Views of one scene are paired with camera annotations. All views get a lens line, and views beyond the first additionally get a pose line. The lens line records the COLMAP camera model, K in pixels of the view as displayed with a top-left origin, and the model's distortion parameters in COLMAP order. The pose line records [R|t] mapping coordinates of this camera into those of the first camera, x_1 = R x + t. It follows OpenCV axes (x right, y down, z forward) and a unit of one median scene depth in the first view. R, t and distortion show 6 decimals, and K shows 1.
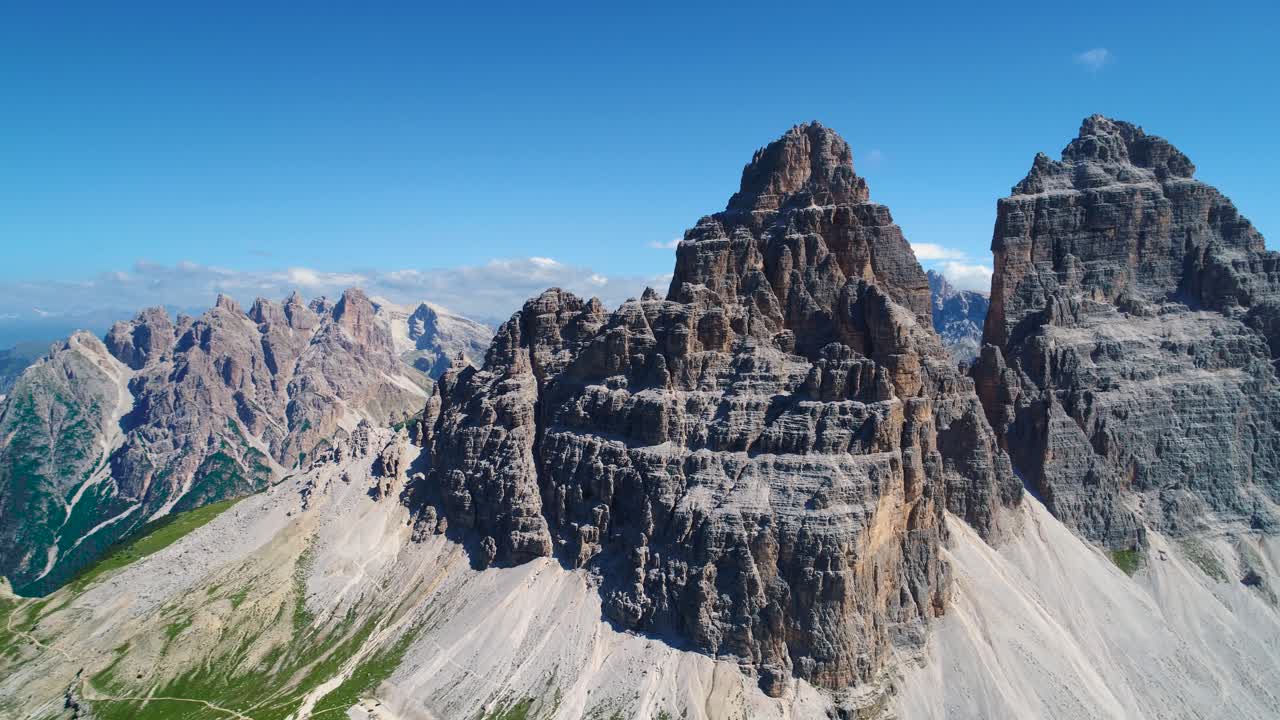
lens RADIAL K [[904.8, 0, 644.3], [0, 904.8, 357.3], [0, 0, 1]] dist [0.003223, -0.000103]
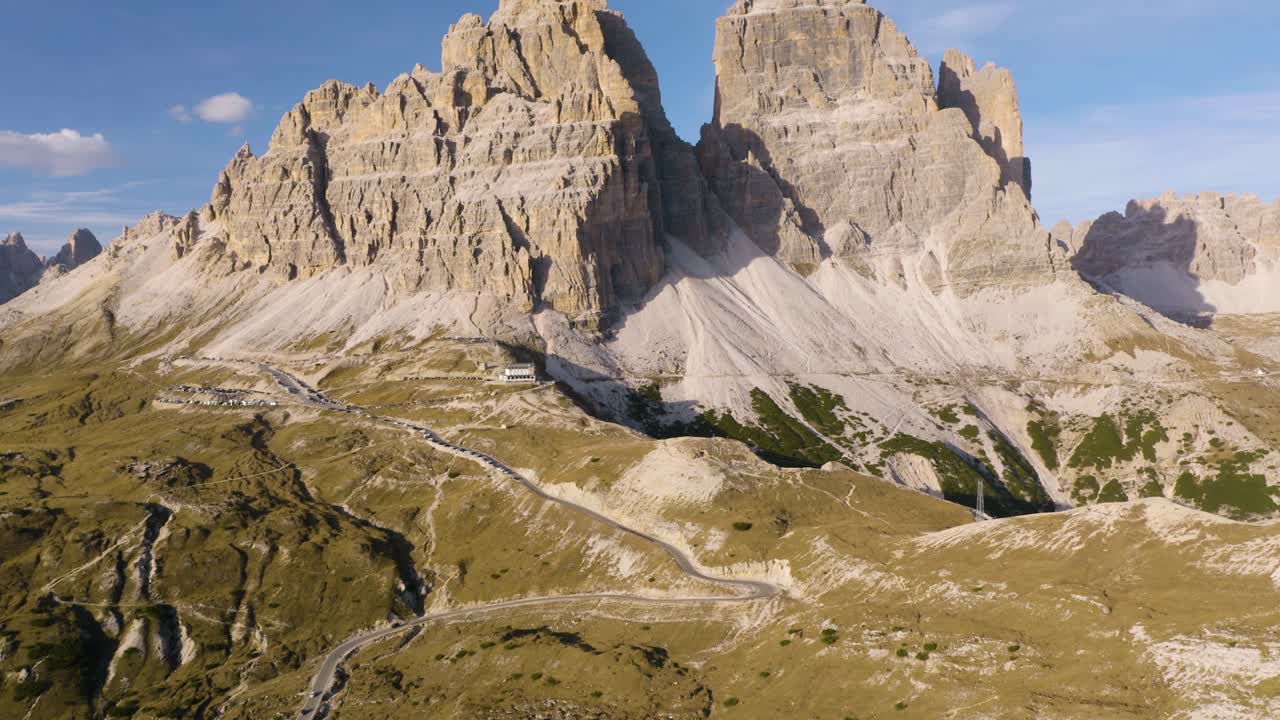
lens RADIAL K [[1047.1, 0, 642.5], [0, 1047.1, 343.3], [0, 0, 1]] dist [0.031490, -0.227103]
pose [[0.977874, -0.032168, 0.206707, -0.002831], [0.035835, 0.999259, -0.014021, 0.314213], [-0.206102, 0.021118, 0.978303, -0.373559]]
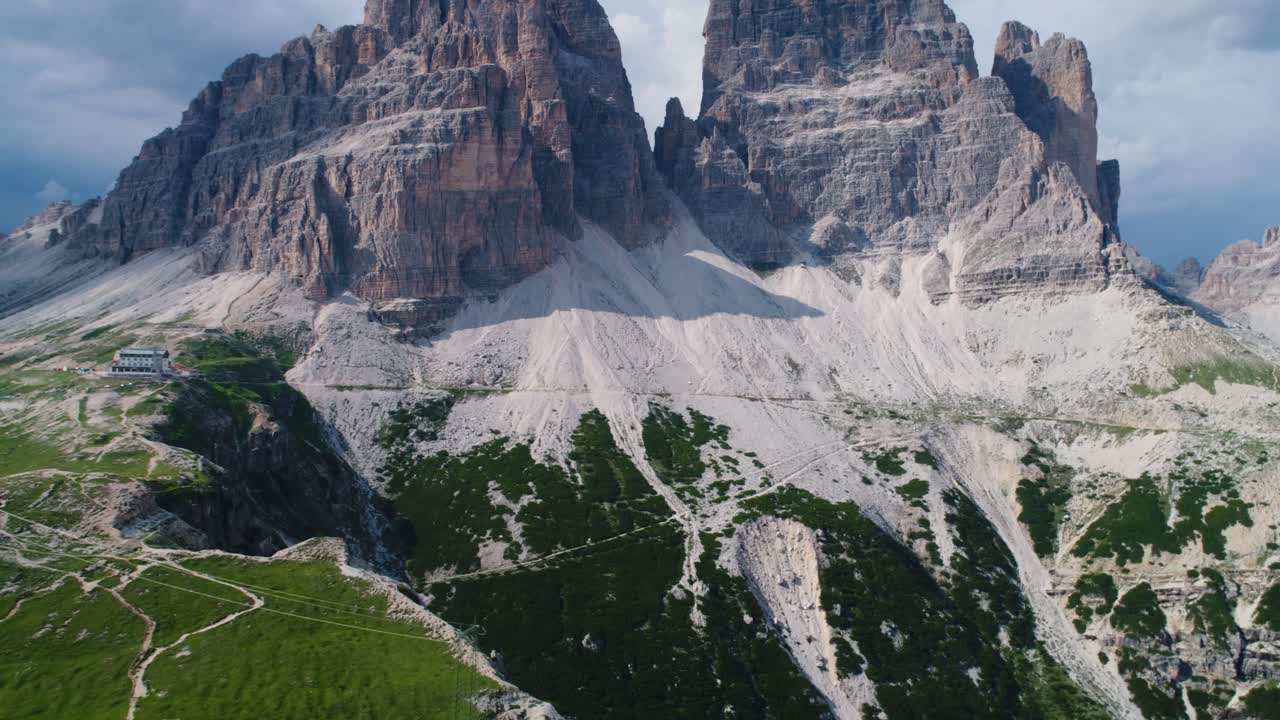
lens RADIAL K [[938.2, 0, 646.7], [0, 938.2, 355.7], [0, 0, 1]] dist [0.013693, 0.000410]
pose [[0.999266, 0.005449, 0.037921, 0.331125], [-0.003371, 0.998500, -0.054653, 0.346081], [-0.038162, 0.054485, 0.997785, -0.027451]]
